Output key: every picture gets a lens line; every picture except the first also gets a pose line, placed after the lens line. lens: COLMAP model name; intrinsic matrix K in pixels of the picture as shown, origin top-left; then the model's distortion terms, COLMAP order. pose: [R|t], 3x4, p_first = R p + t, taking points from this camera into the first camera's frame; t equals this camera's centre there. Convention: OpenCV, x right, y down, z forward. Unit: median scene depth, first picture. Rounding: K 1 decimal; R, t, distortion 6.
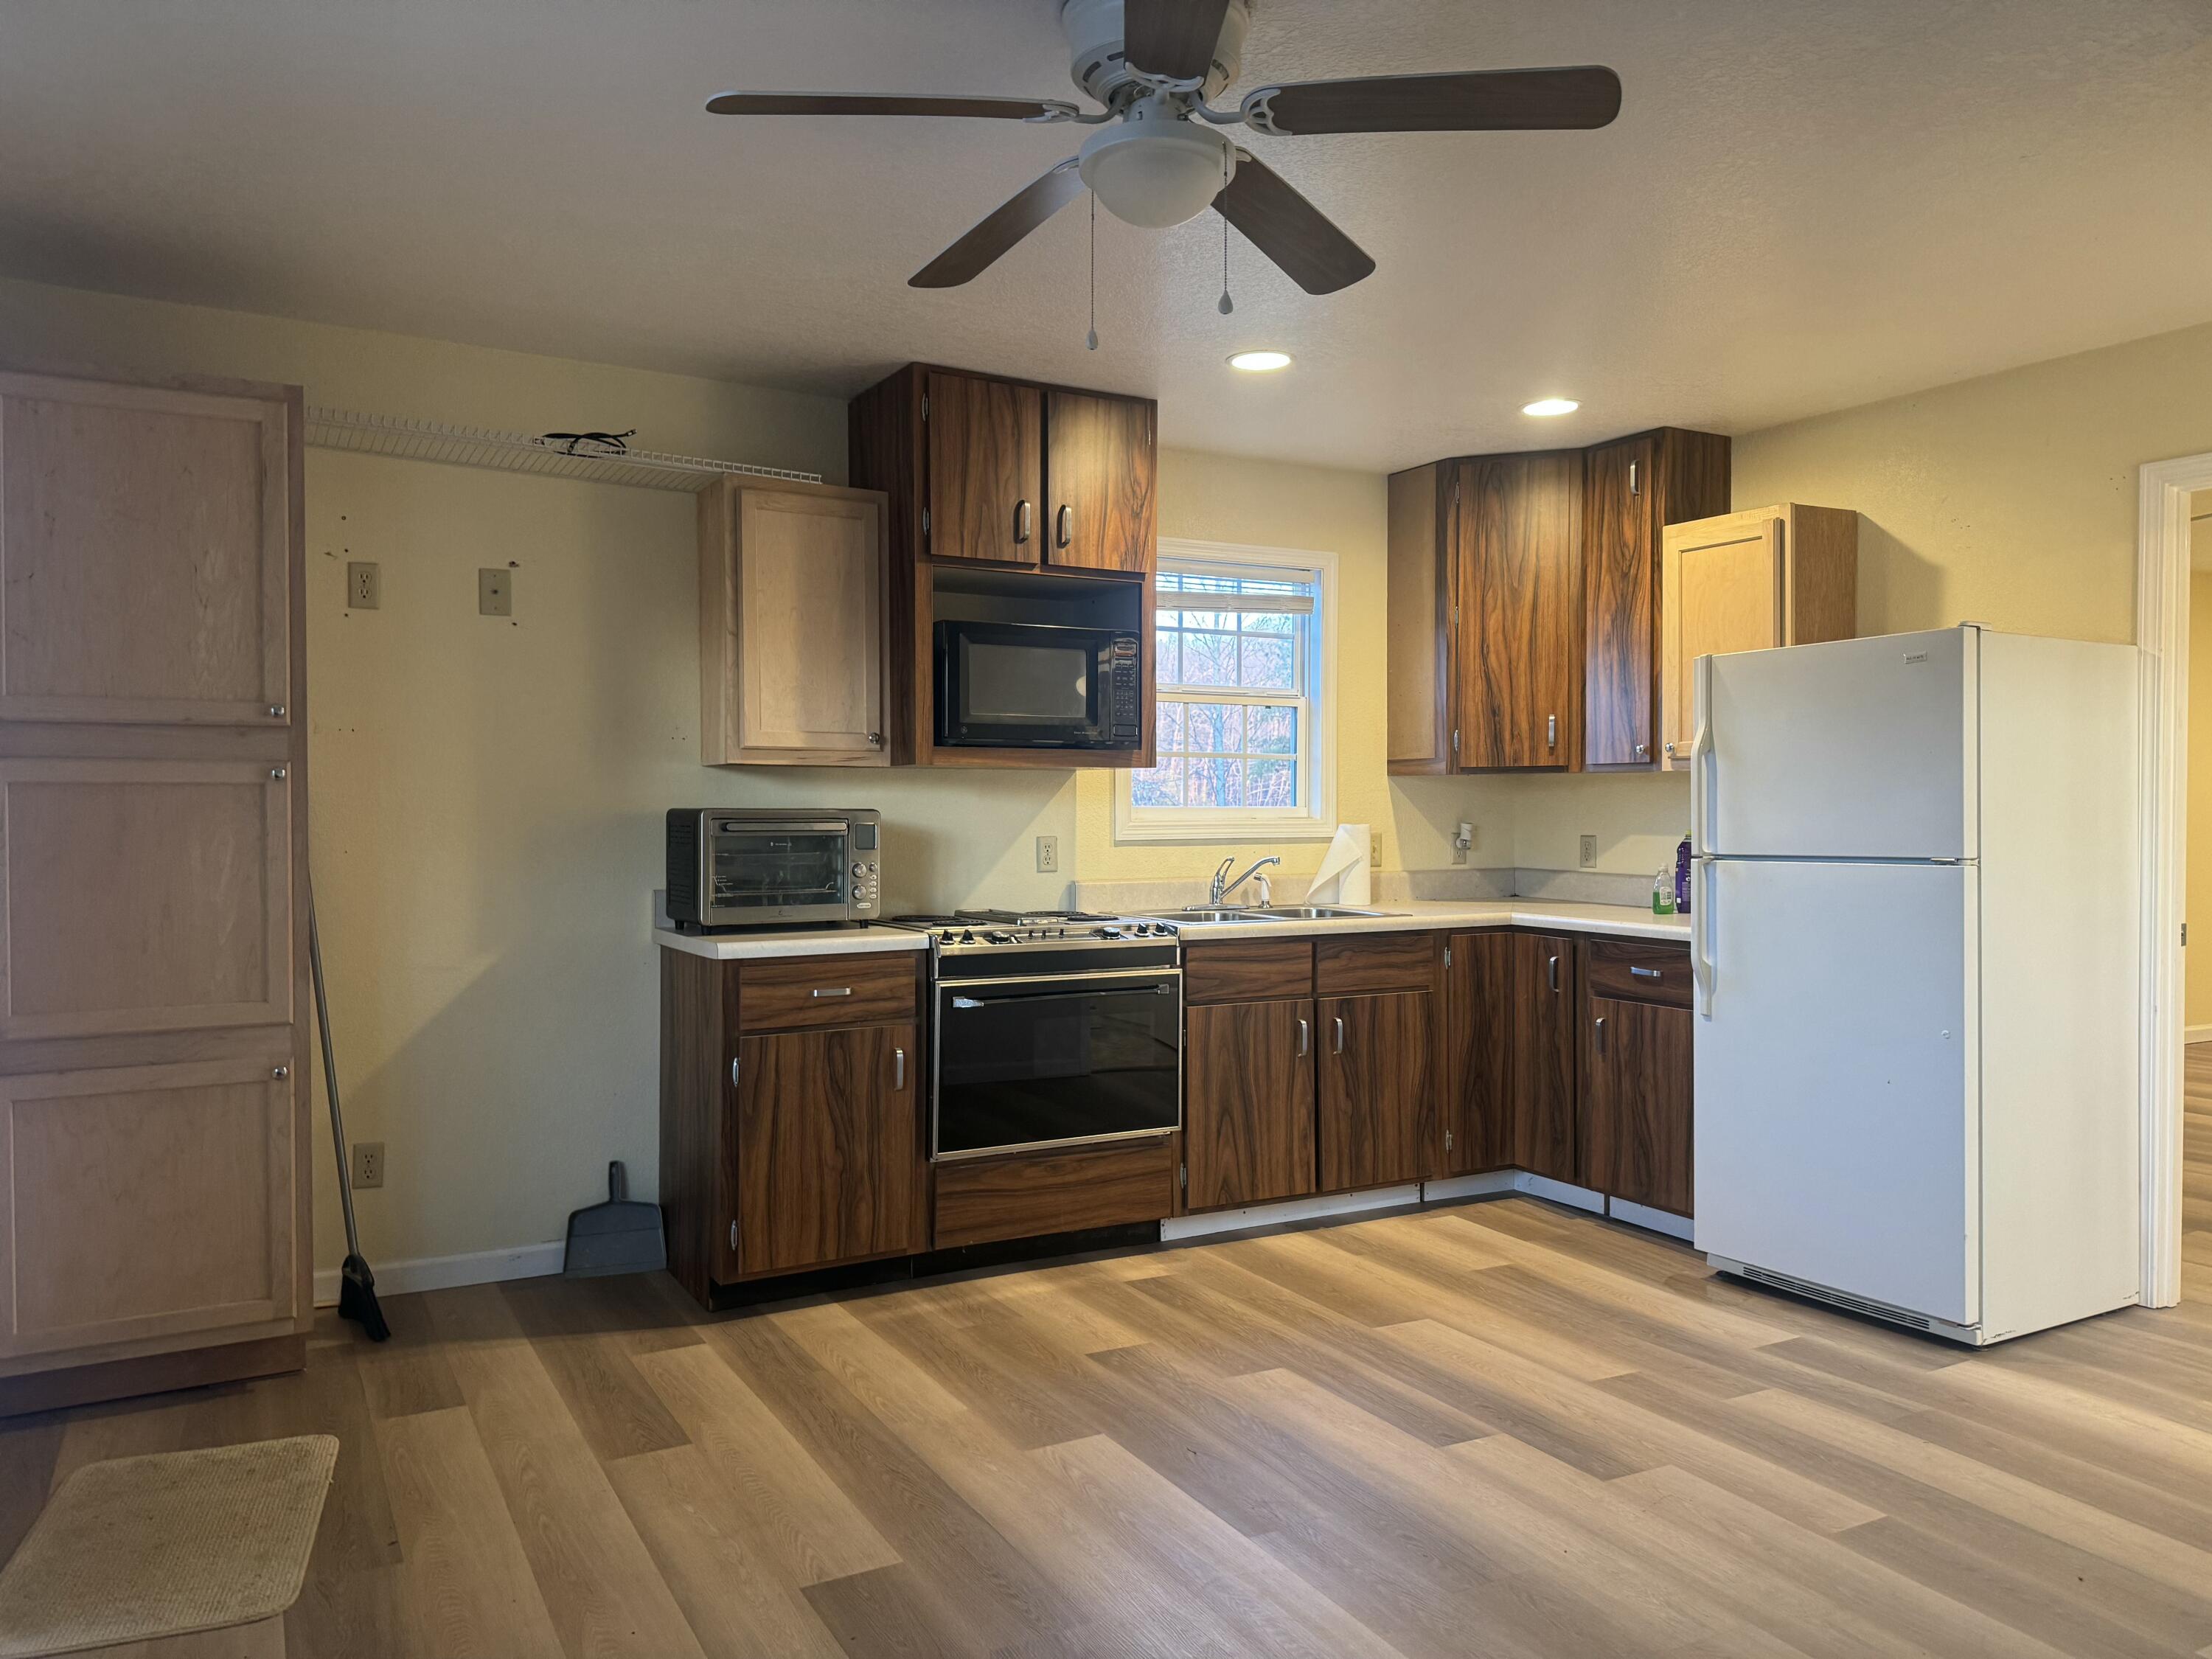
lens RADIAL K [[1559.3, 0, 1094.1], [0, 1559.3, 829.2], [0, 0, 1]] dist [0.033623, -0.030822]
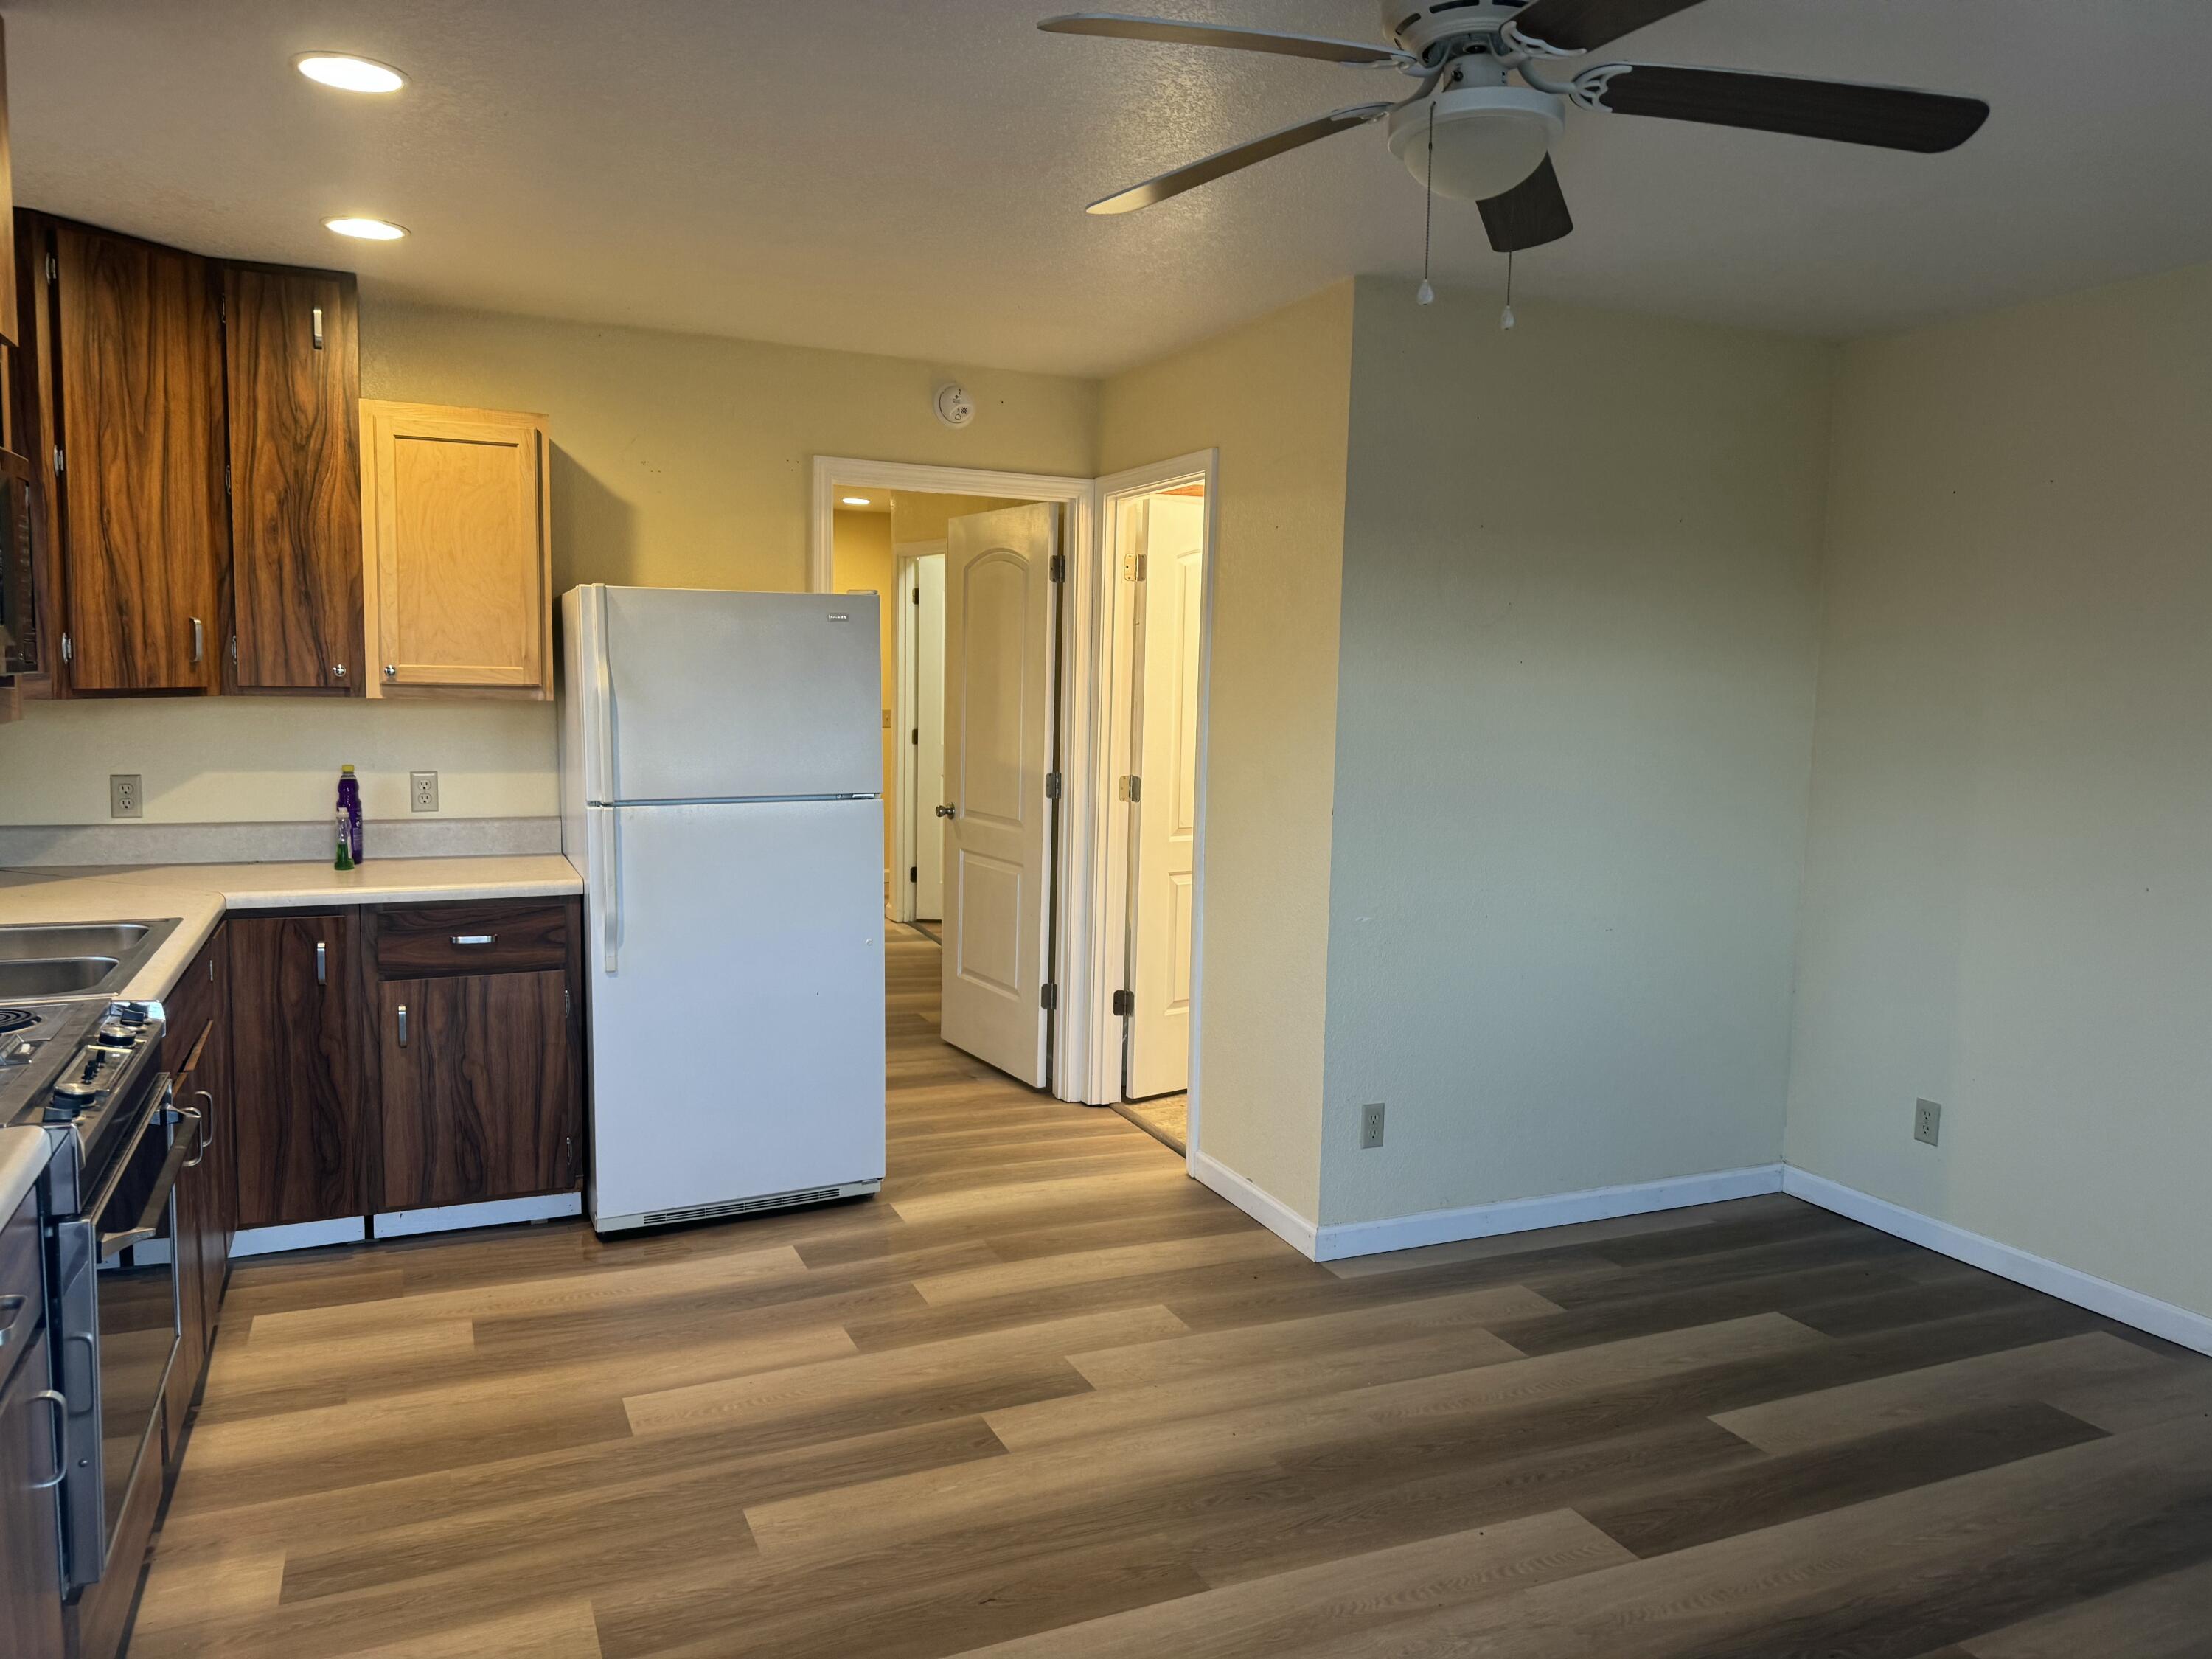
lens RADIAL K [[1559.3, 0, 1092.1], [0, 1559.3, 822.7], [0, 0, 1]] dist [0.033623, -0.030822]
pose [[0.082792, -0.096830, 0.991851, -0.483147], [-0.003863, 0.995230, 0.097482, -0.059730], [-0.996559, -0.011902, 0.082023, 0.605959]]
